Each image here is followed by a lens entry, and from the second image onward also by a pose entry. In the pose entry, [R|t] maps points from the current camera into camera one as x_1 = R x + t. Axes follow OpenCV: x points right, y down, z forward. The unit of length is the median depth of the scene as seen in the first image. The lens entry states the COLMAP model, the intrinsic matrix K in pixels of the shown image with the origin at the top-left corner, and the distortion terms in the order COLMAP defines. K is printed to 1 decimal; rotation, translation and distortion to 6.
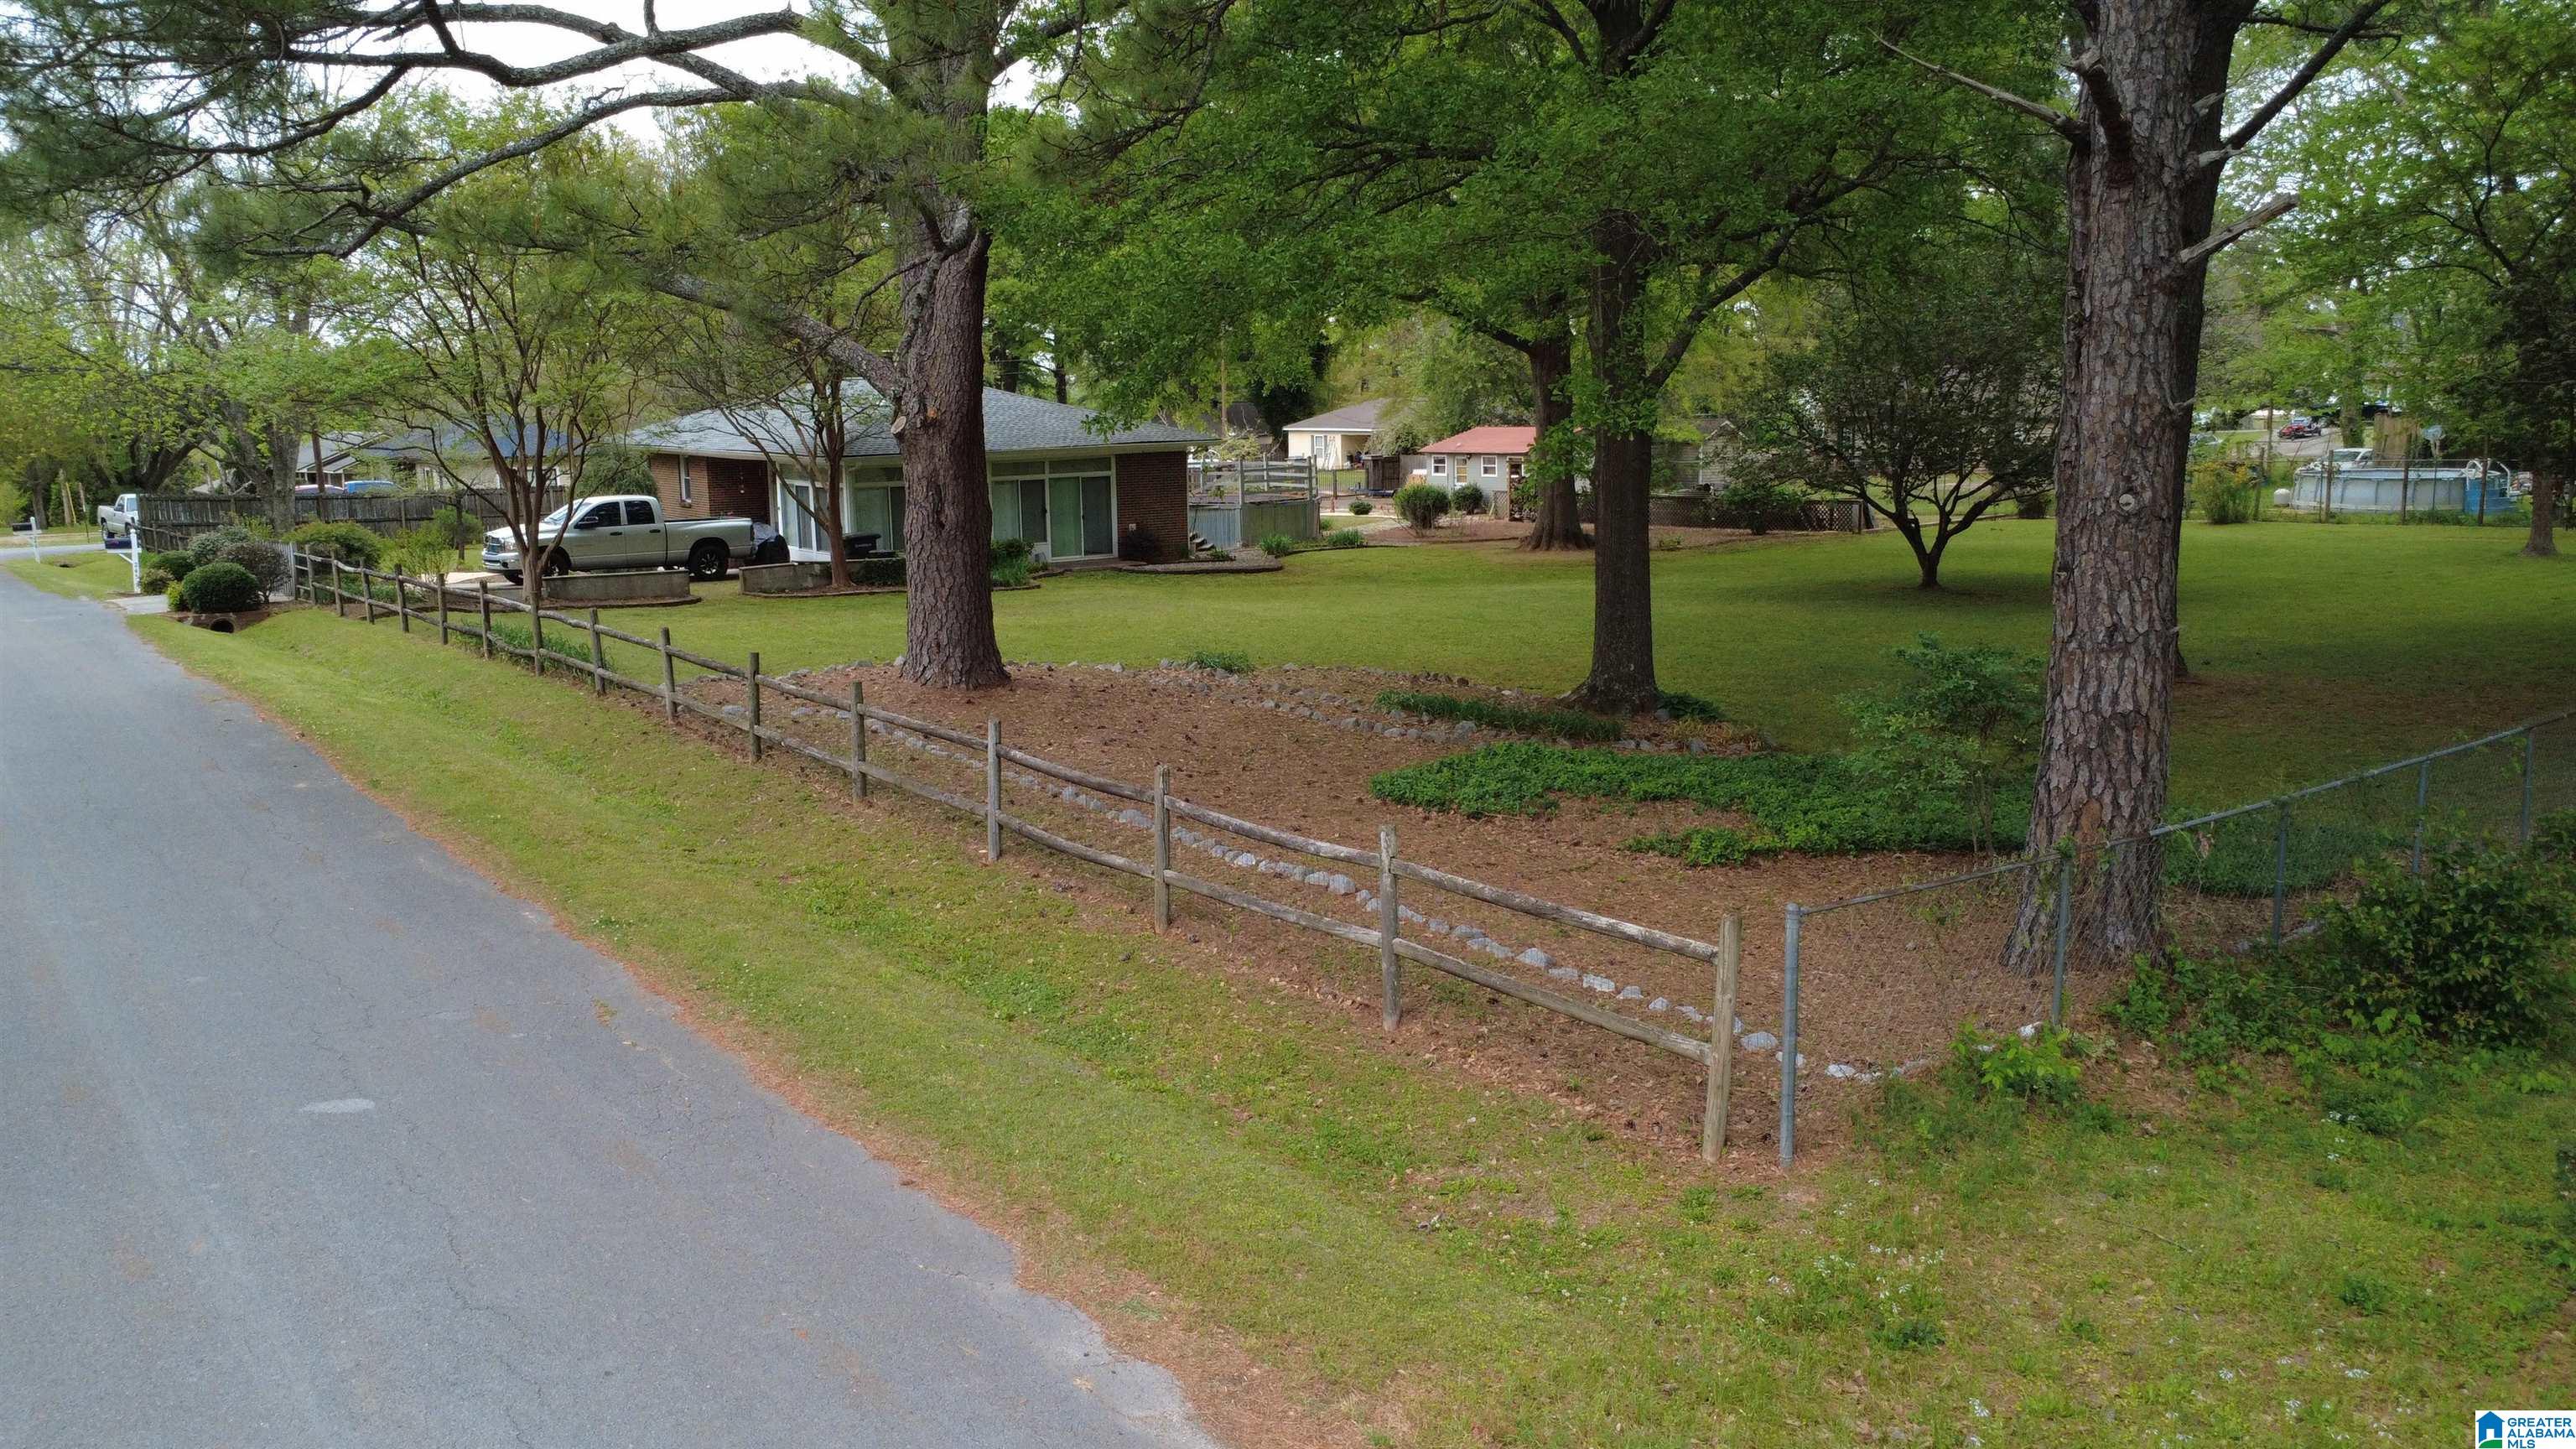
lens RADIAL K [[1938.8, 0, 1289.8], [0, 1938.8, 725.5], [0, 0, 1]] dist [0.007808, -0.005062]
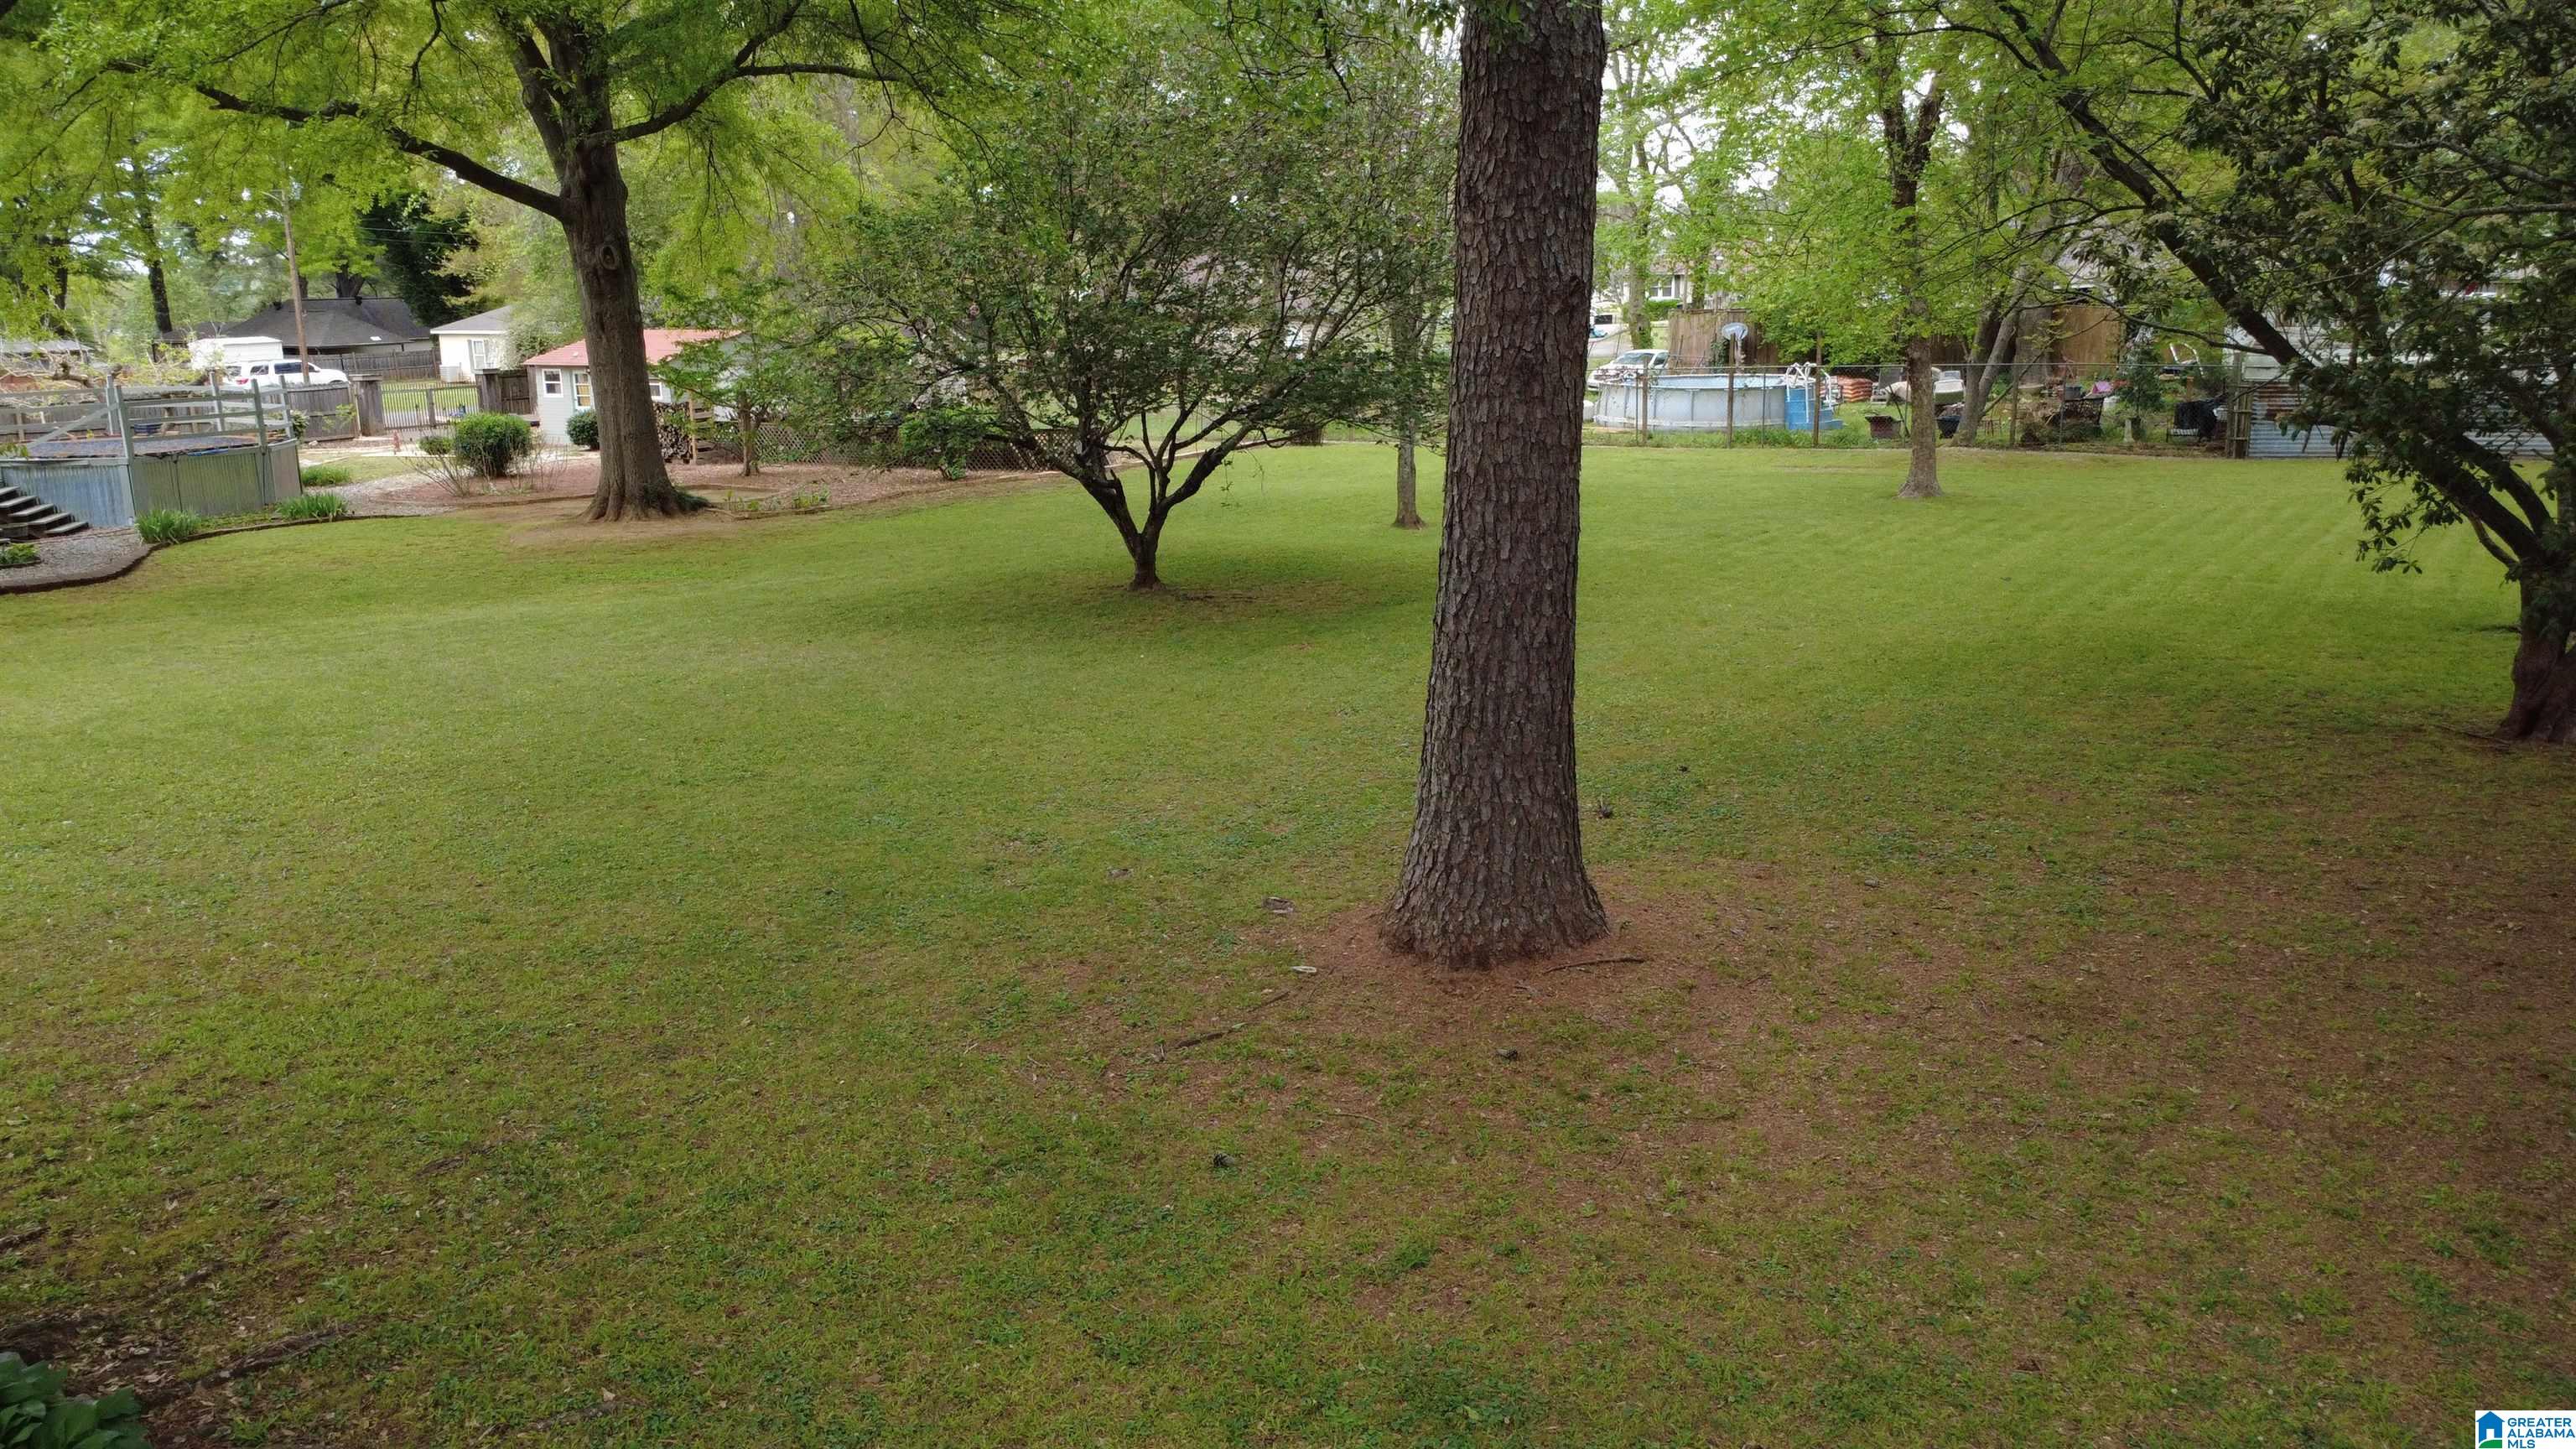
lens RADIAL K [[1938.8, 0, 1284.6], [0, 1938.8, 720.8], [0, 0, 1]] dist [0.007808, -0.005062]
pose [[0.941394, -0.072718, 0.329377, 0.180811], [0.056731, 0.996709, 0.057907, -0.069469], [-0.332504, -0.035828, 0.942421, 0.435344]]
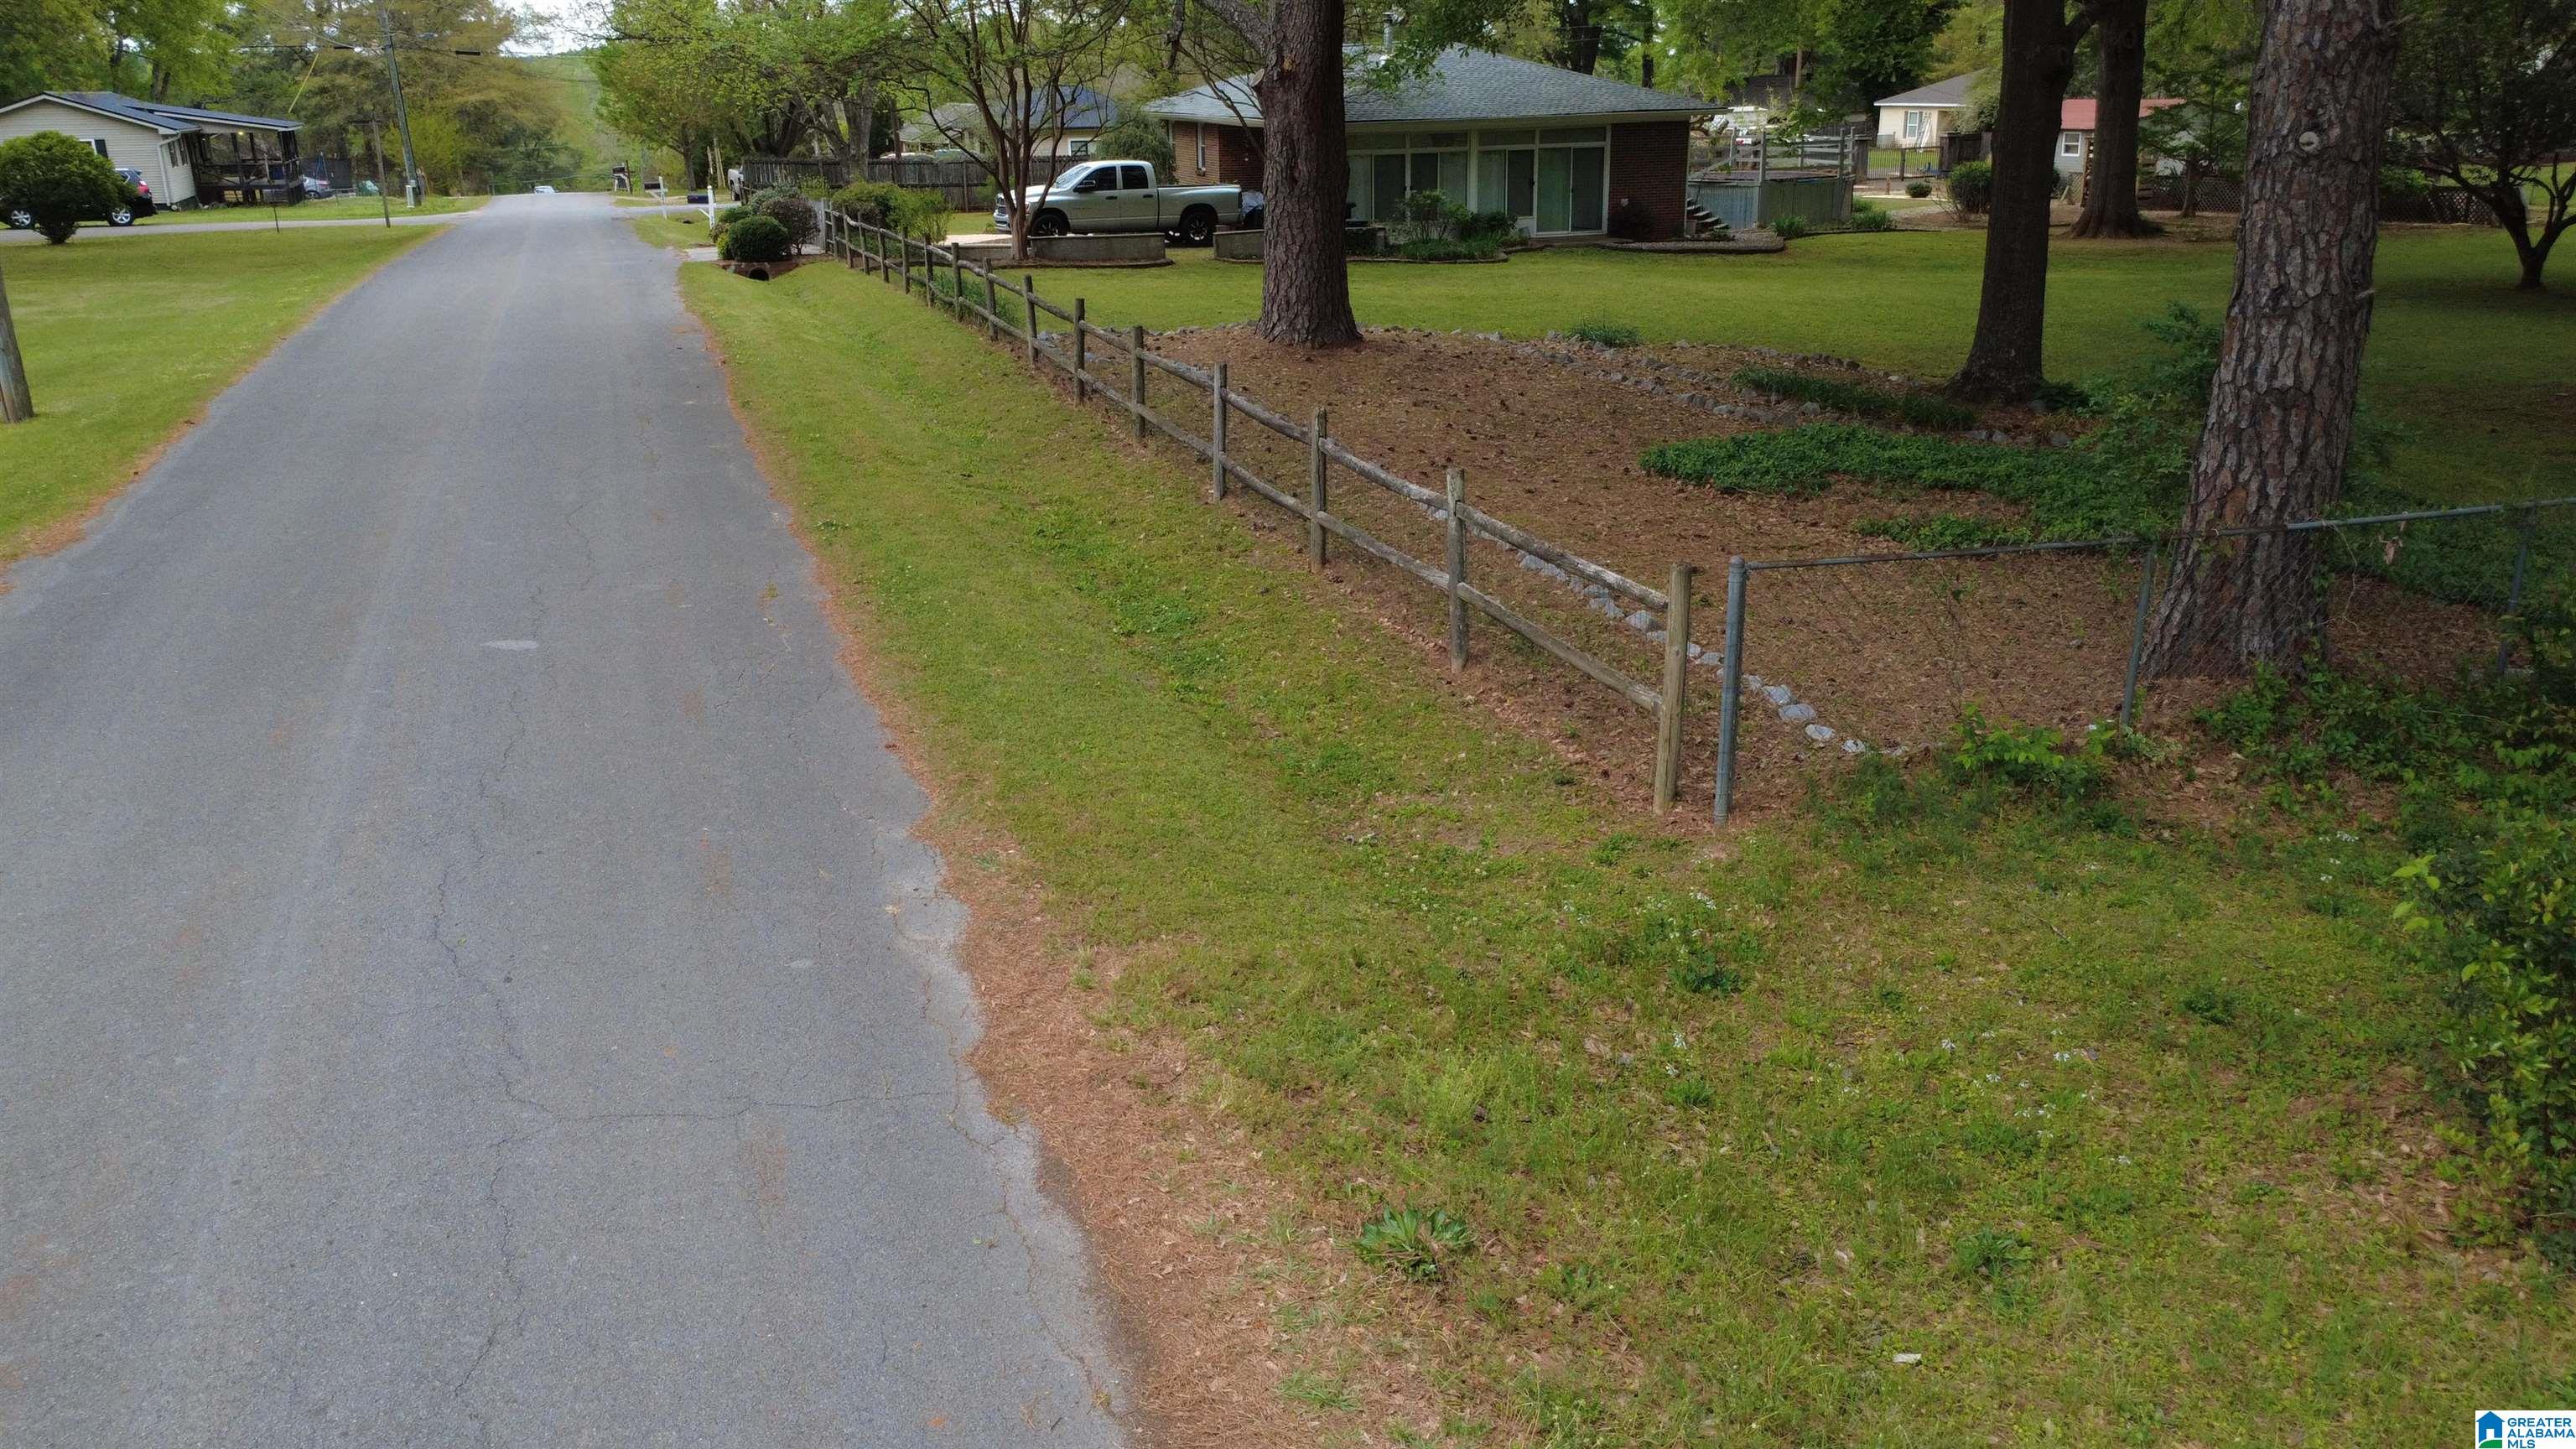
lens RADIAL K [[1938.8, 0, 1289.2], [0, 1938.8, 725.0], [0, 0, 1]] dist [0.007808, -0.005062]
pose [[0.953353, 0.095666, -0.286296, 0.081727], [-0.050024, 0.985407, 0.162696, 0.007072], [0.297683, -0.140785, 0.944227, 0.002686]]
